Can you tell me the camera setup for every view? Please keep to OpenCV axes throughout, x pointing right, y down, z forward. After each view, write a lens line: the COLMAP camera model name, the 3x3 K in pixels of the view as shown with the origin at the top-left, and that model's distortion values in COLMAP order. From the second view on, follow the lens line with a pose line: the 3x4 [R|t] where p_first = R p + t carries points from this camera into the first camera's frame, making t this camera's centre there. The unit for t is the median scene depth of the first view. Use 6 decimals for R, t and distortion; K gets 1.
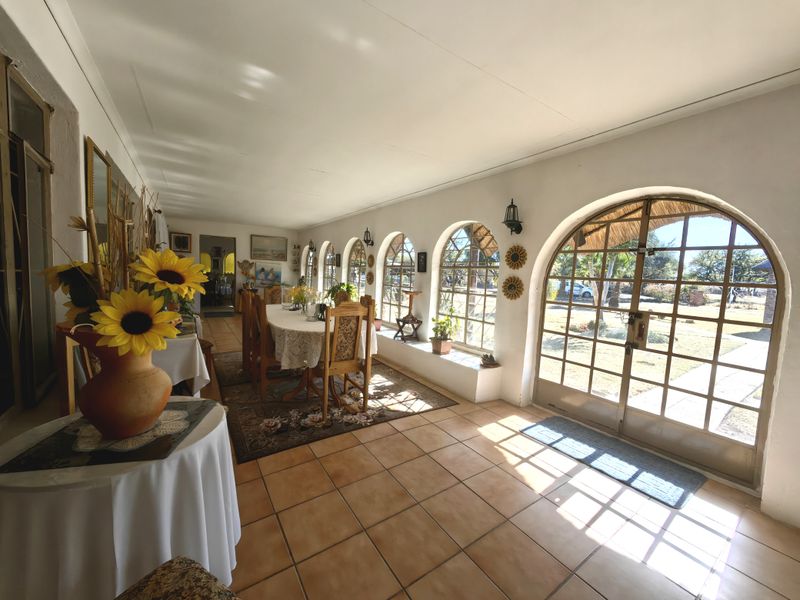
lens RADIAL K [[313.4, 0, 400.0], [0, 313.4, 300.0], [0, 0, 1]] dist [0.002228, 0.000046]
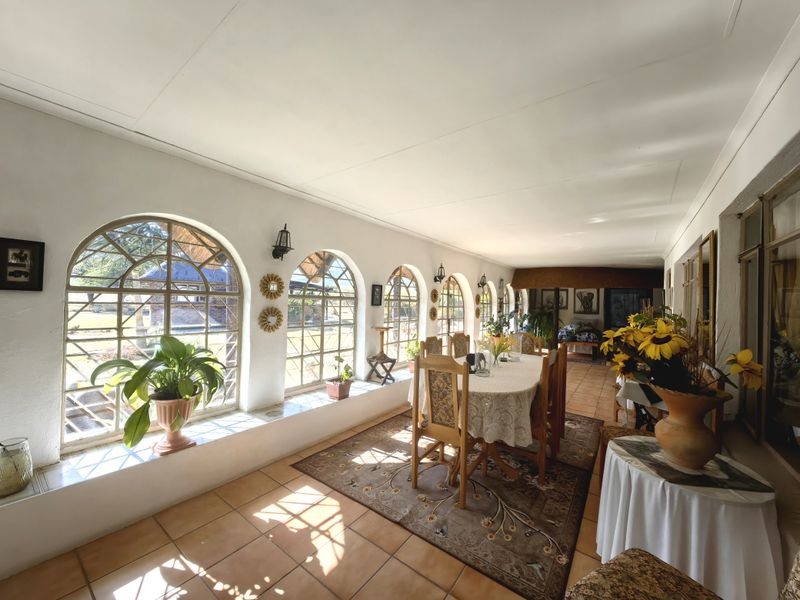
lens RADIAL K [[313.4, 0, 400.0], [0, 313.4, 300.0], [0, 0, 1]] dist [0.002228, 0.000046]
pose [[-0.365343, -0.038072, 0.930094, -0.785748], [0.053001, 0.996692, 0.061617, -0.152376], [-0.929363, 0.071807, -0.362116, 1.214271]]
